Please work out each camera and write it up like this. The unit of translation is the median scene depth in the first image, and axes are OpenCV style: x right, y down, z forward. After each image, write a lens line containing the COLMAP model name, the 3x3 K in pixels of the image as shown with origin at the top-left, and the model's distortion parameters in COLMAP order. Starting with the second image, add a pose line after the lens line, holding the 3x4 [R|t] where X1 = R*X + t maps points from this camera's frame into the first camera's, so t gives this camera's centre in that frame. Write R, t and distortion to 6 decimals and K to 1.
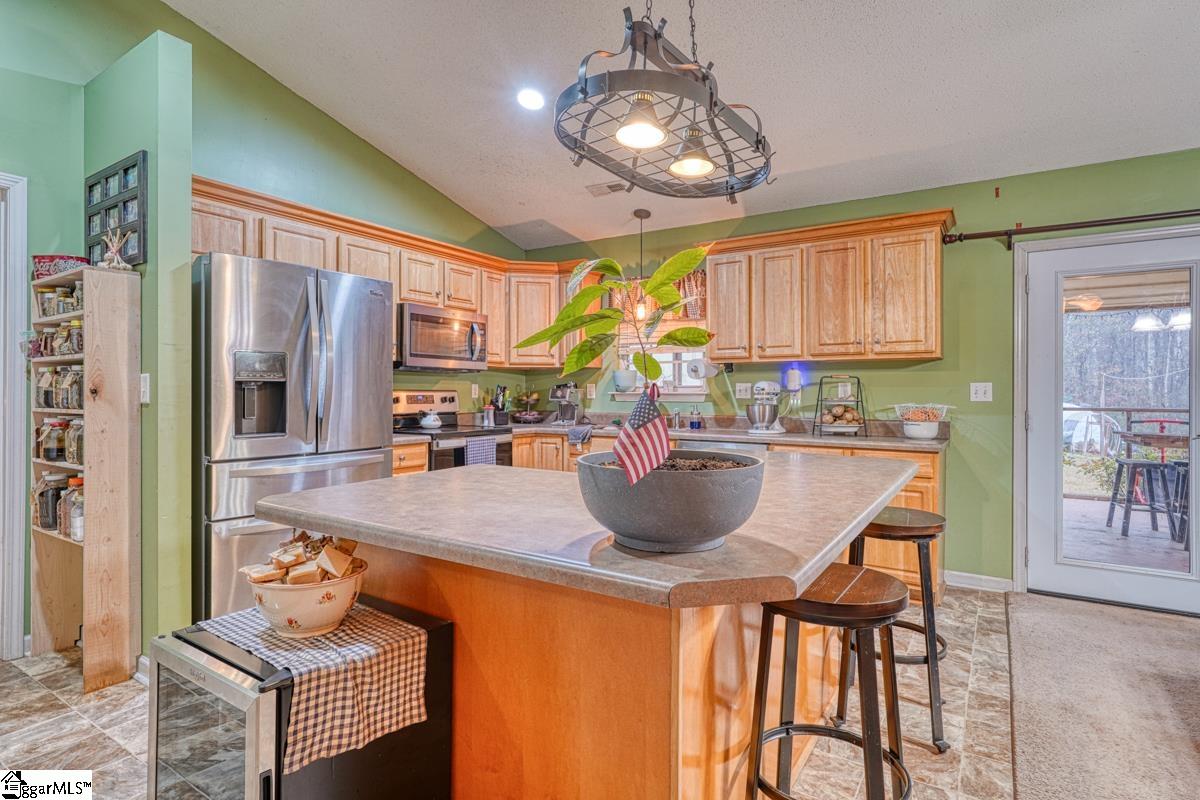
lens RADIAL K [[609.8, 0, 599.8], [0, 609.8, 397.5], [0, 0, 1]] dist [-0.000594, -0.000096]
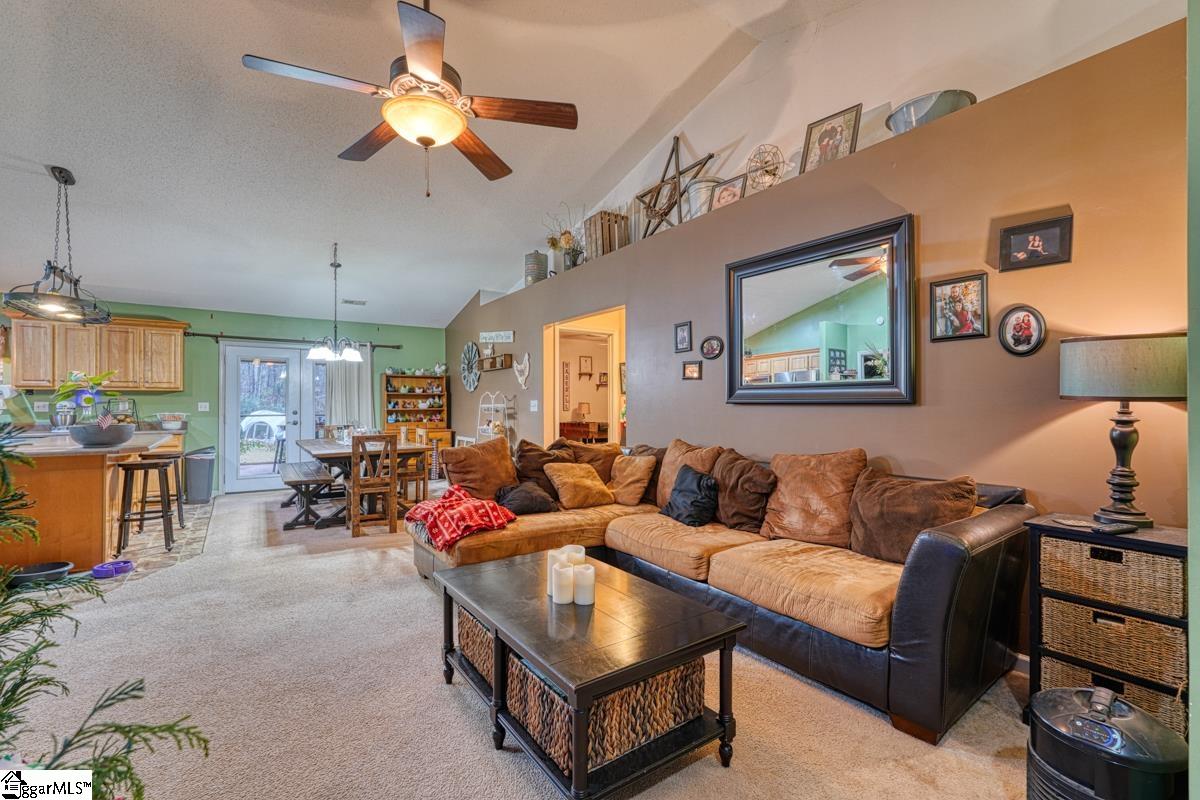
lens RADIAL K [[527.3, 0, 601.8], [0, 527.3, 393.7], [0, 0, 1]] dist [0.002039, 0.000293]
pose [[0.364106, 0.004028, 0.931349, -0.581856], [-0.000866, 0.999992, -0.003986, -0.046279], [-0.931357, 0.000645, 0.364107, -0.960782]]
